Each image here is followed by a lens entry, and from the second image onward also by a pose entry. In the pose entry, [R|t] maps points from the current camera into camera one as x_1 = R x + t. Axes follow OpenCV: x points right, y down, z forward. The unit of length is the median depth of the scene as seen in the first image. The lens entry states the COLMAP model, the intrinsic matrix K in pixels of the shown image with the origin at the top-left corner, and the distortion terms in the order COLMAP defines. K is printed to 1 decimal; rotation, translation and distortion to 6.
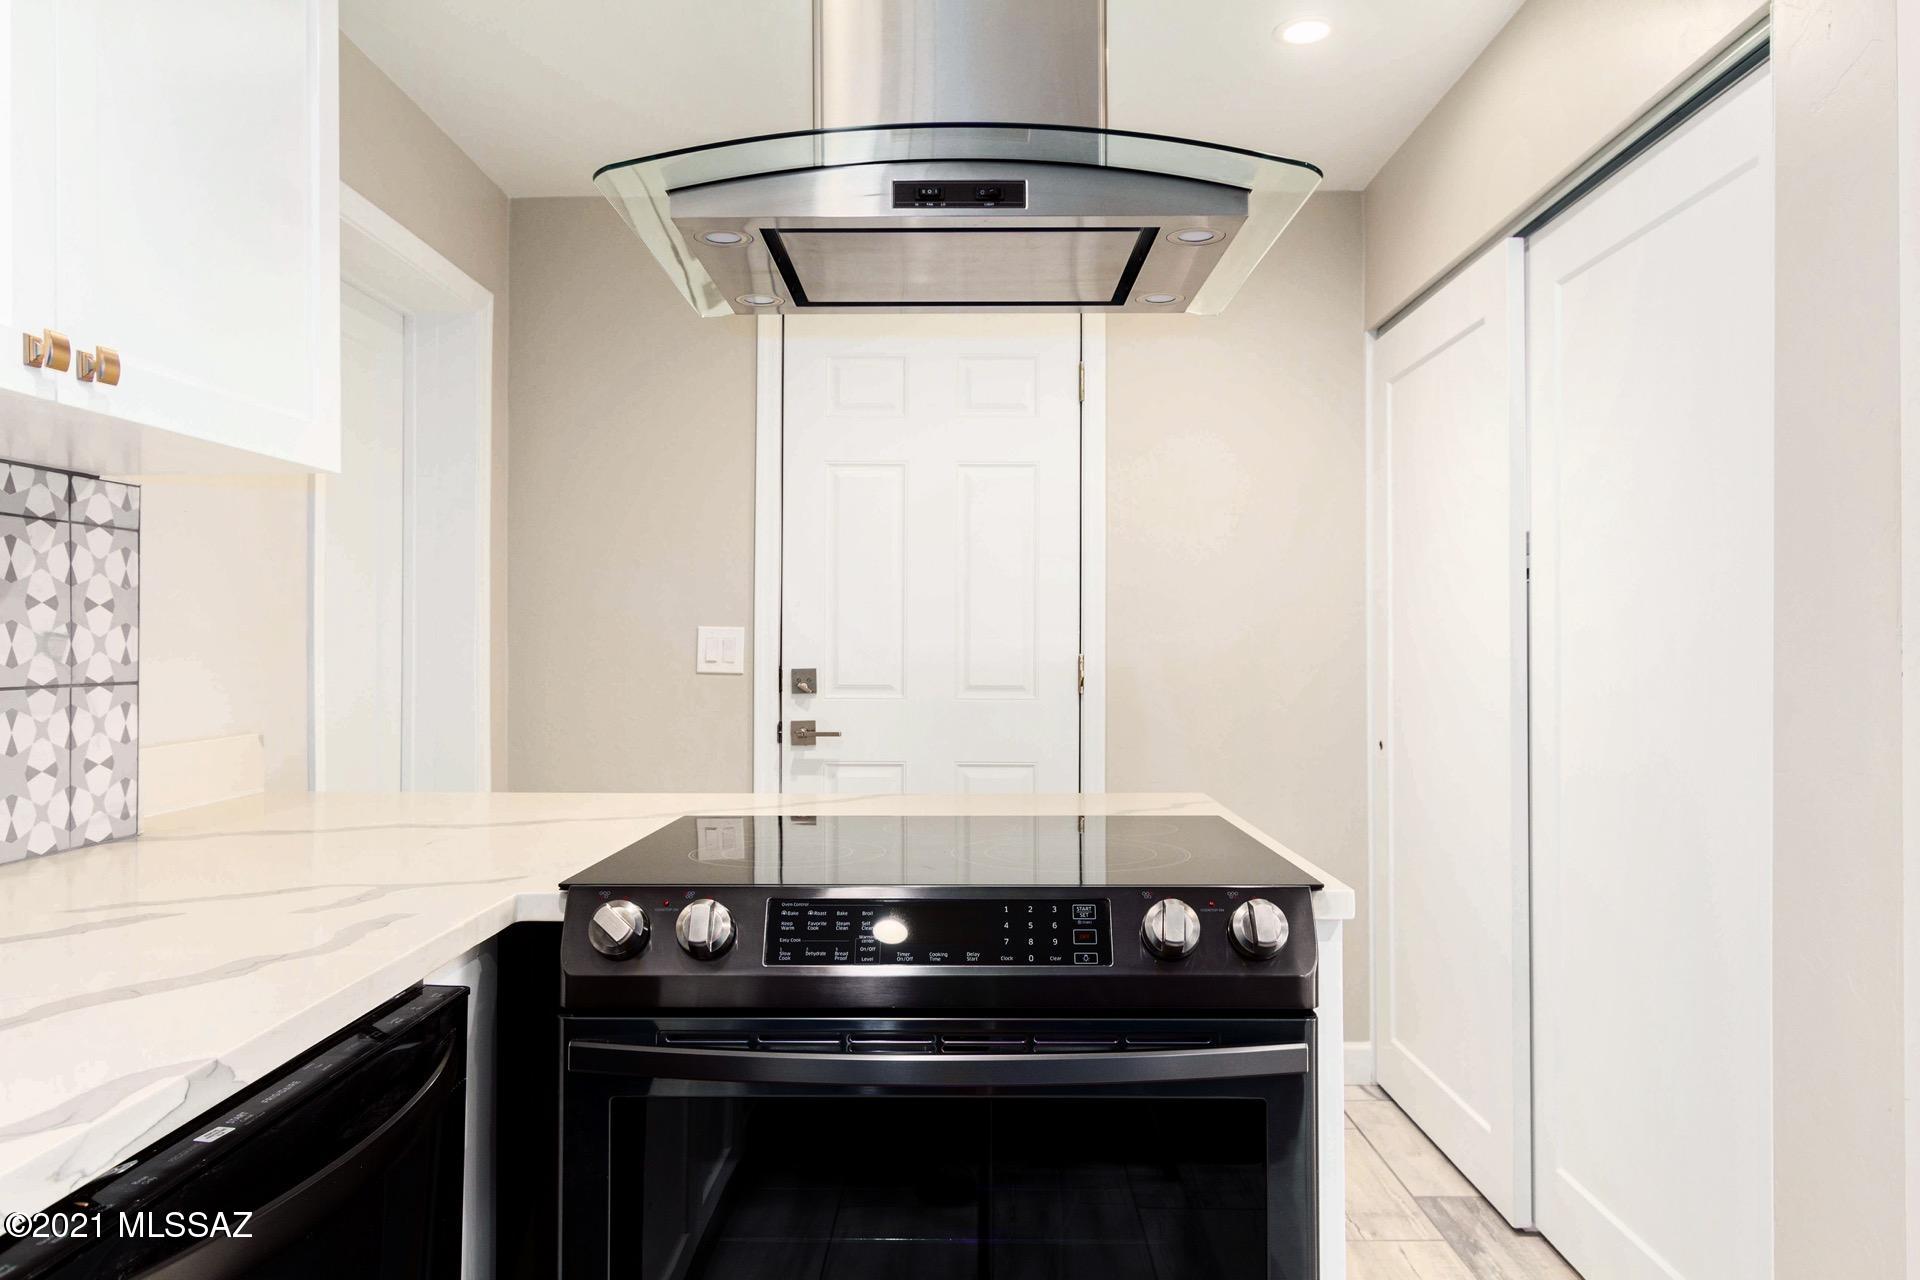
lens RADIAL K [[1346.8, 0, 957.6], [0, 1346.8, 636.4], [0, 0, 1]] dist [-0.001924, -0.000264]
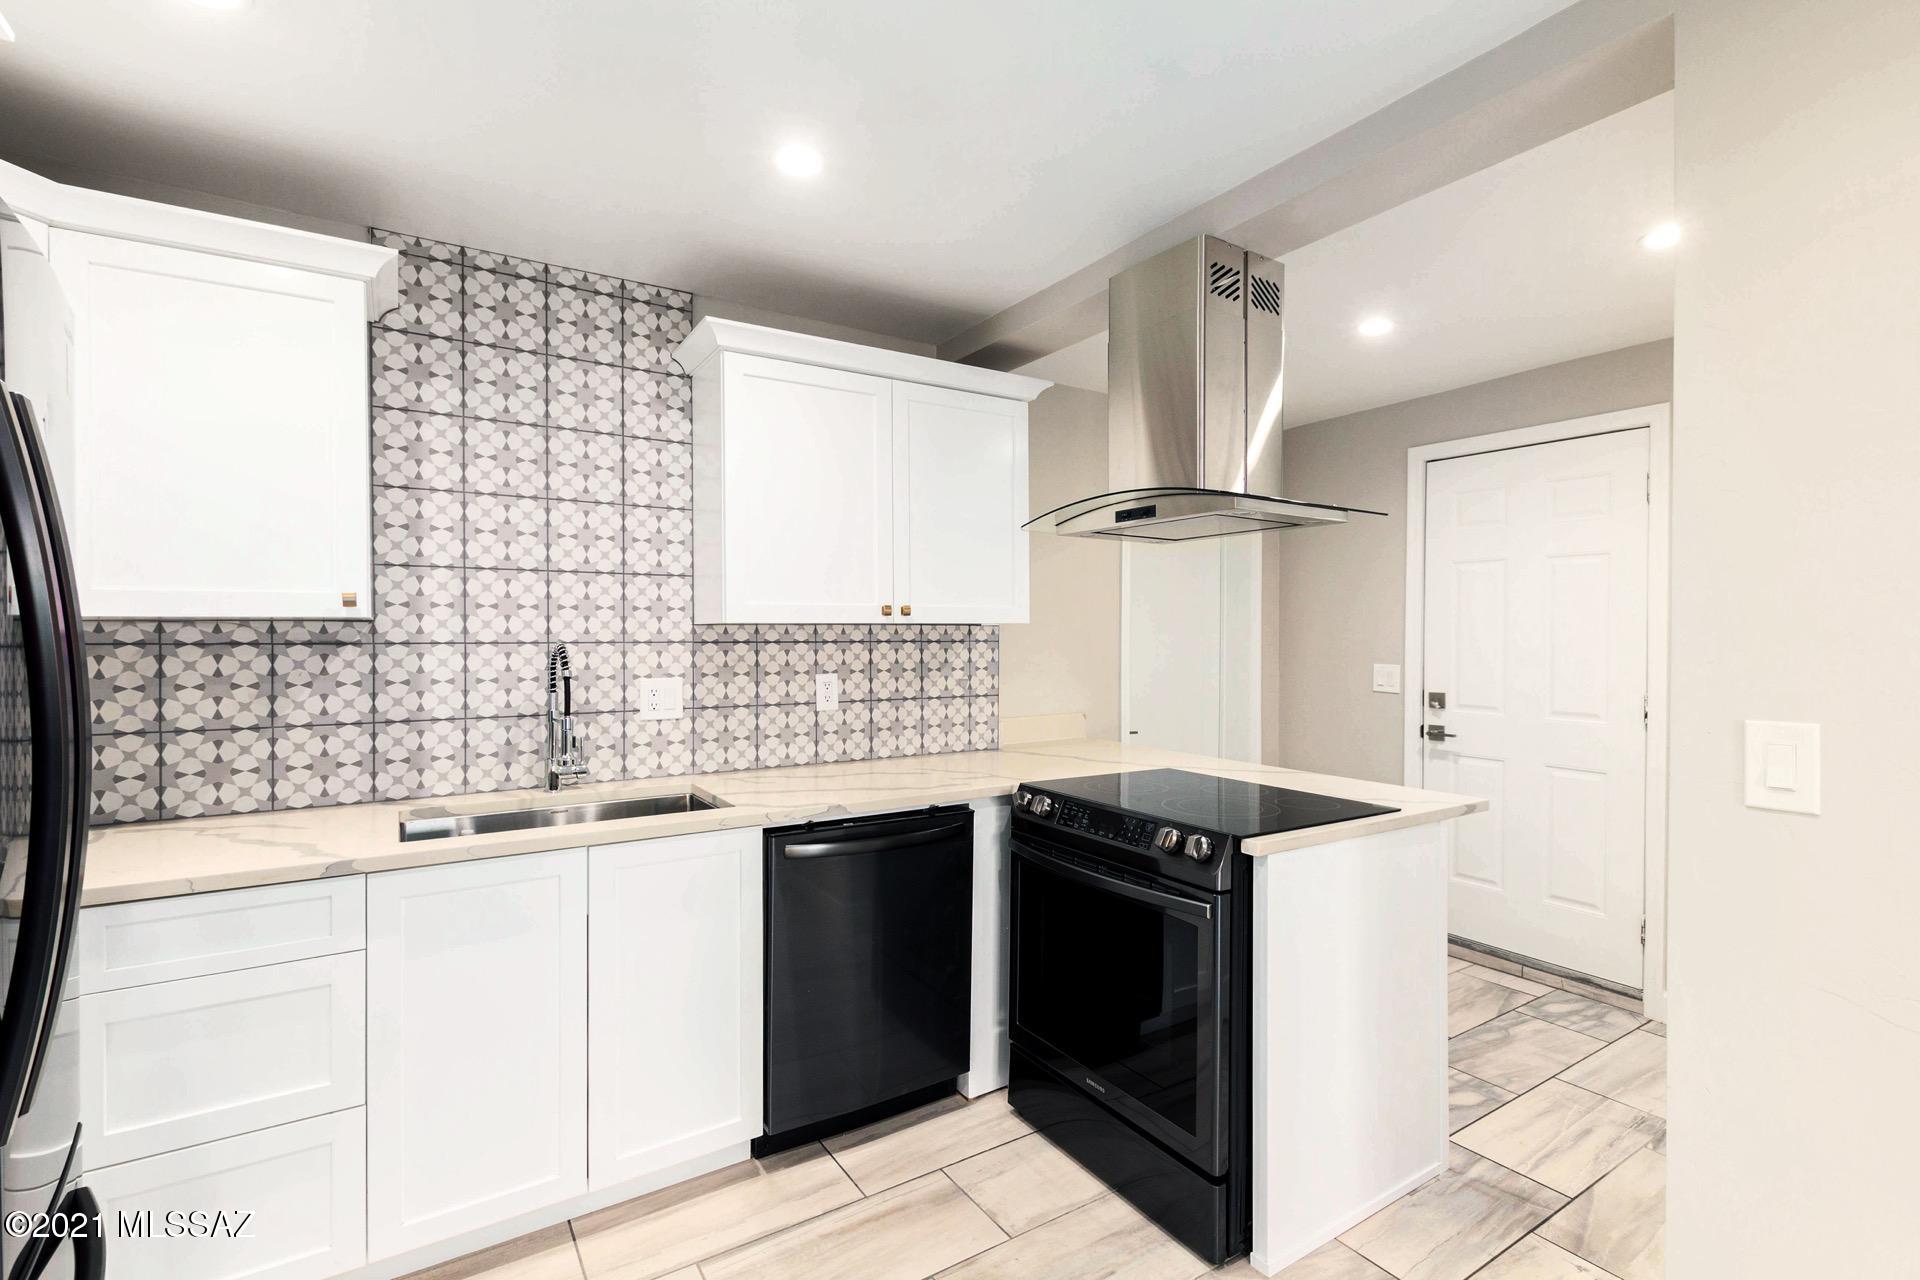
lens RADIAL K [[873.6, 0, 963.8], [0, 873.6, 637.4], [0, 0, 1]] dist [0.016791, -0.008023]
pose [[0.547975, 0.004176, -0.836484, 0.918738], [0.003401, 0.999968, 0.007220, -0.103988], [0.836488, -0.006801, 0.547943, -0.069346]]
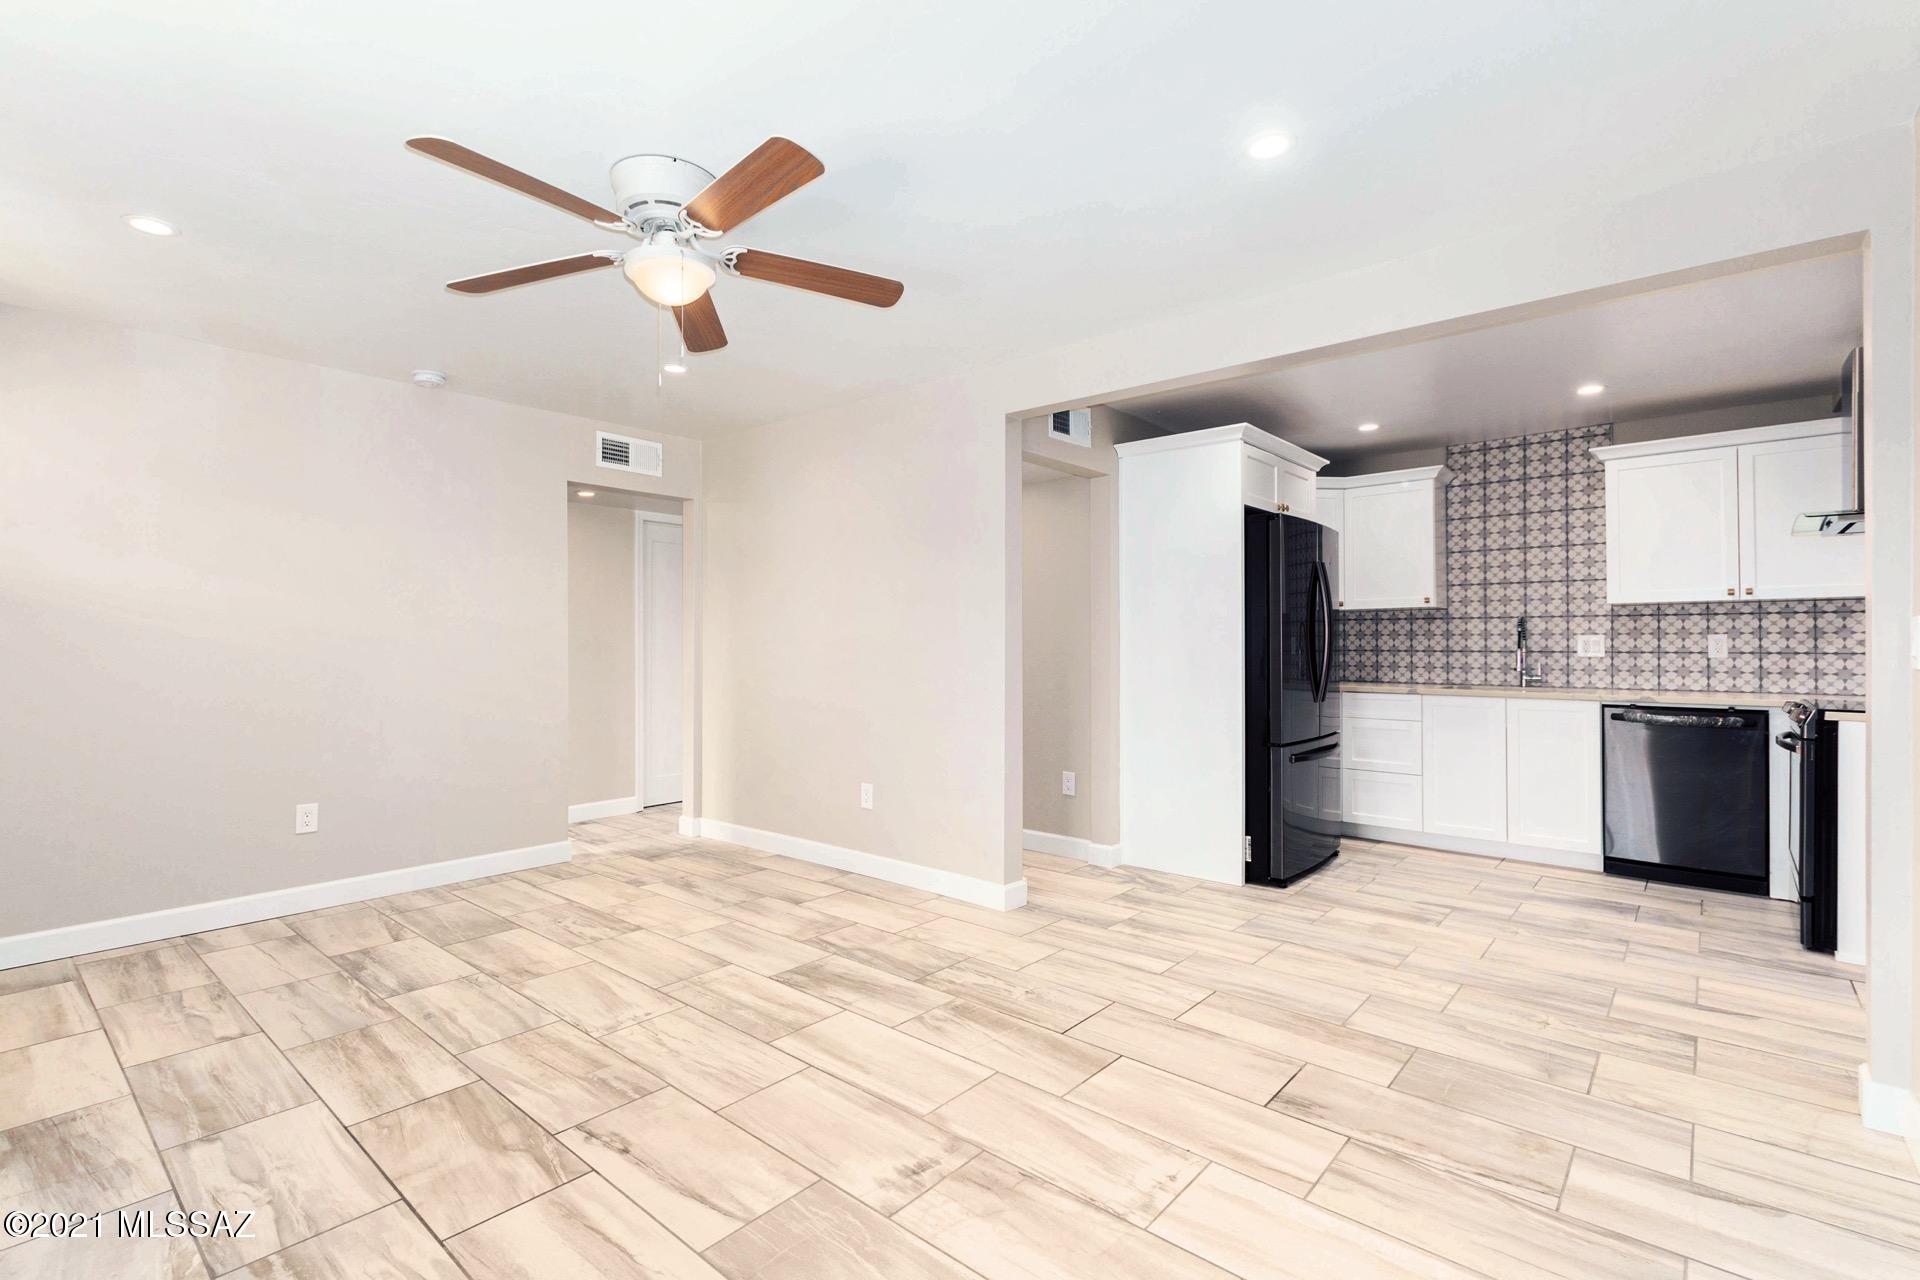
lens RADIAL K [[873.6, 0, 963.8], [0, 873.6, 637.4], [0, 0, 1]] dist [0.016791, -0.008023]
pose [[-0.643861, -0.004090, -0.765132, 2.854233], [0.005341, 0.999937, -0.009839, 0.000854], [0.765124, -0.010422, -0.643798, 0.605512]]
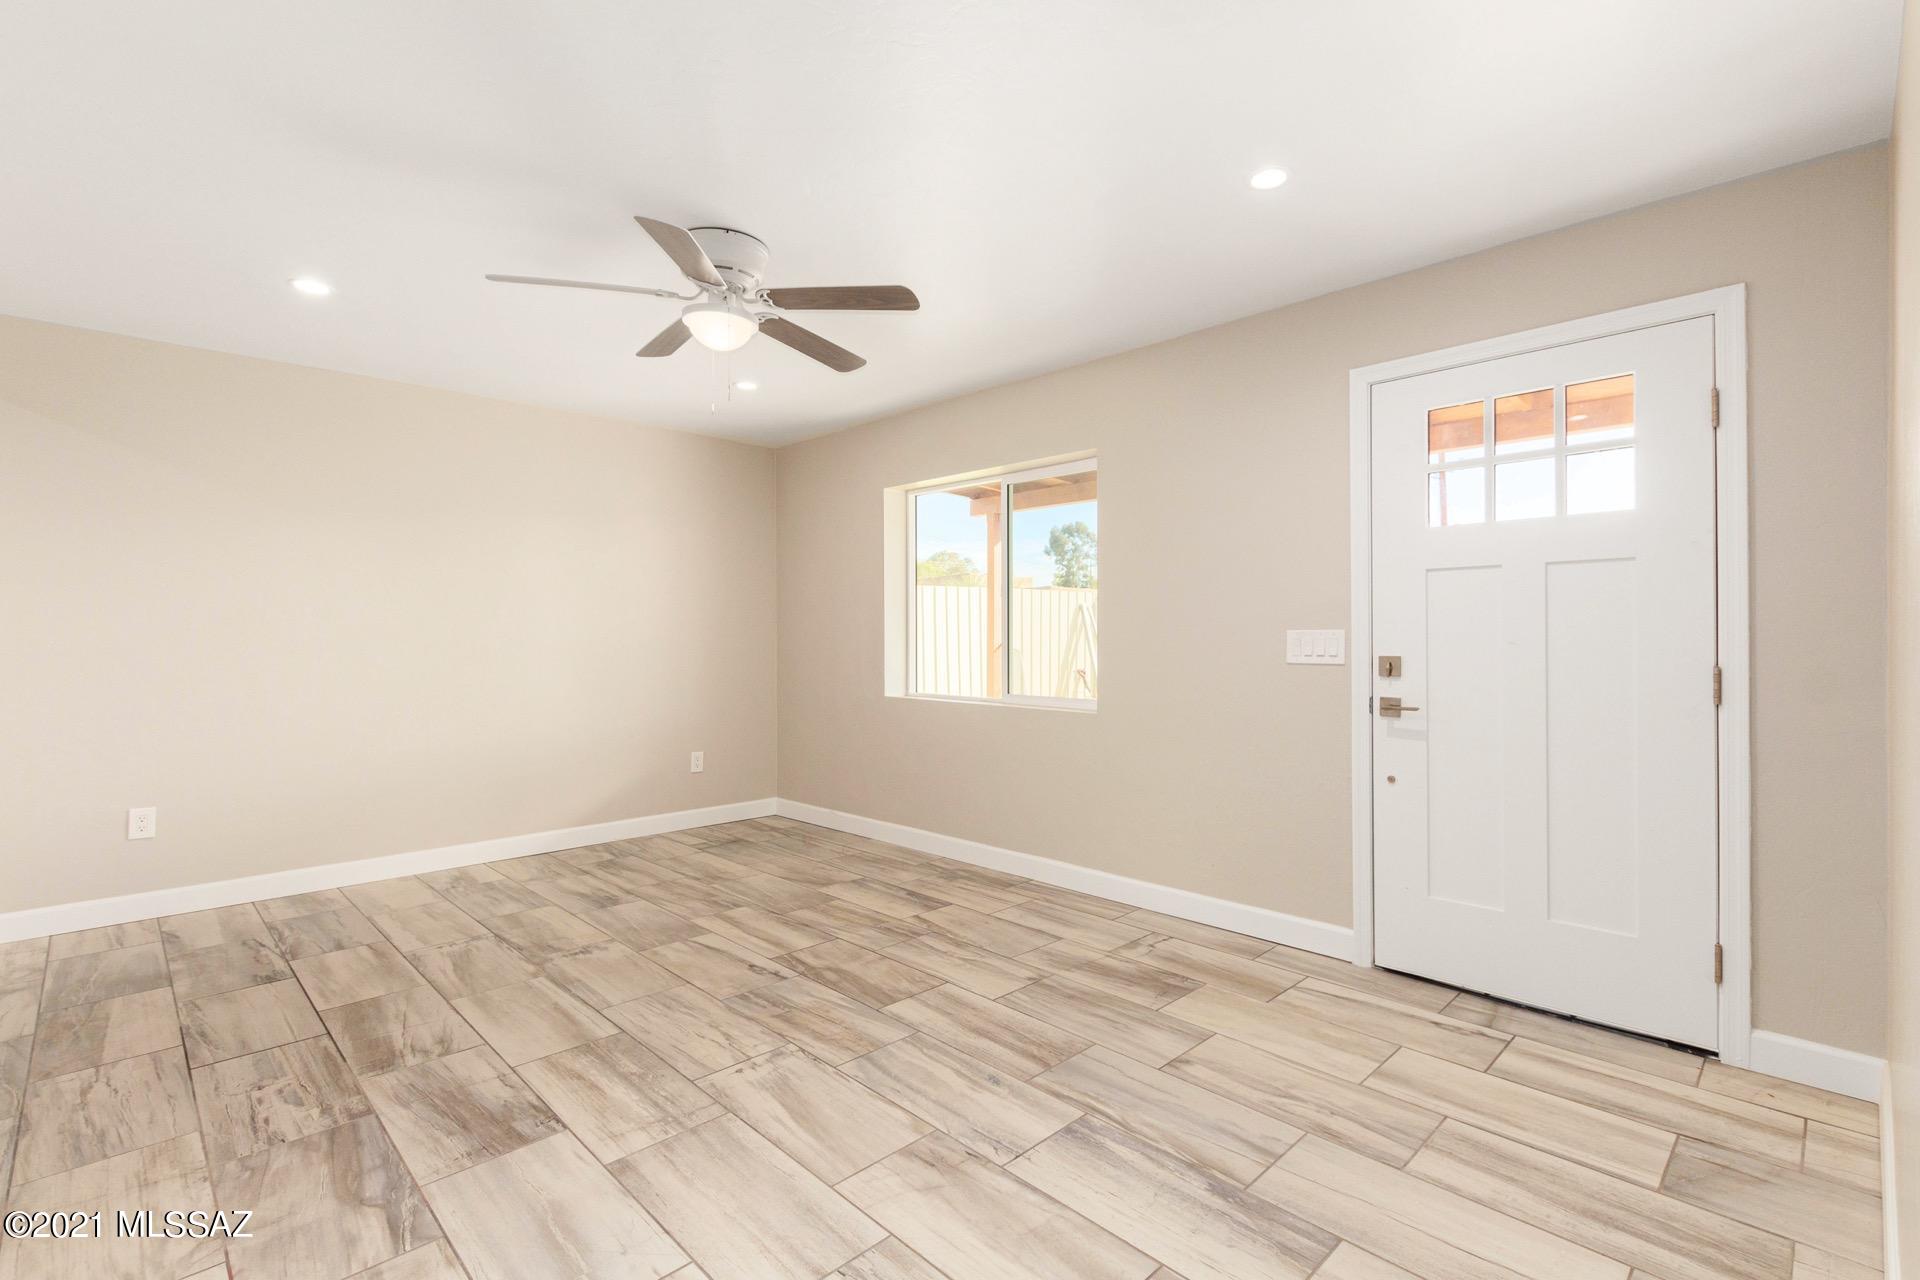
lens RADIAL K [[873.6, 0, 963.8], [0, 873.6, 637.4], [0, 0, 1]] dist [0.016791, -0.008023]
pose [[0.707713, 0.000692, 0.706500, 1.302254], [-0.003719, 0.999989, 0.002746, -0.008879], [-0.706491, -0.004571, 0.707708, -2.044673]]
